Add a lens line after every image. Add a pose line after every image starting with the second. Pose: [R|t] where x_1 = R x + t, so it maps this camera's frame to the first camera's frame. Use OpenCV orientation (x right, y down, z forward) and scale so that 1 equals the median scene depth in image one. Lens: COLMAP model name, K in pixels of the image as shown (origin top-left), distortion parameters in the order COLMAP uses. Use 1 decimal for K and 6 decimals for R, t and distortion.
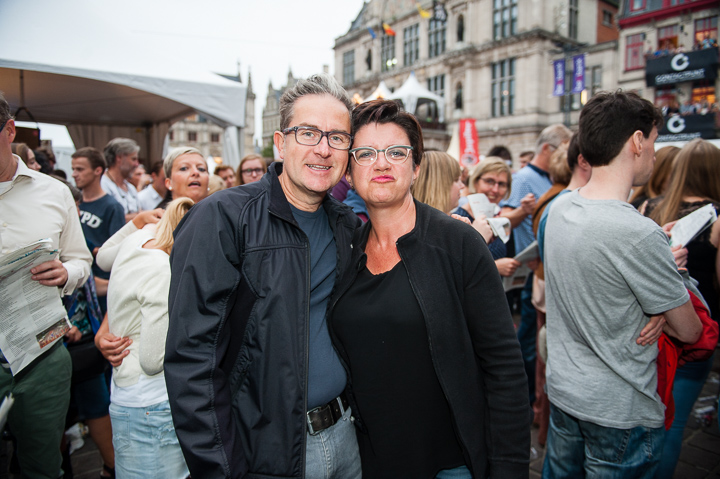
lens RADIAL K [[489.0, 0, 357.6], [0, 489.0, 241.6], [0, 0, 1]] dist [-0.052111, -0.002965]
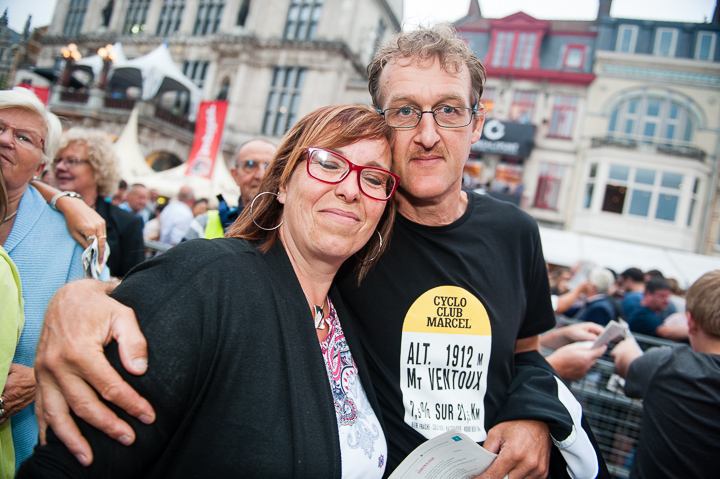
lens RADIAL K [[489.0, 0, 357.6], [0, 489.0, 241.6], [0, 0, 1]] dist [-0.052111, -0.002965]
pose [[0.833466, 0.193365, 0.517633, 0.041304], [-0.158479, 0.981068, -0.111310, -0.030611], [-0.529357, 0.010740, 0.848331, 0.271184]]
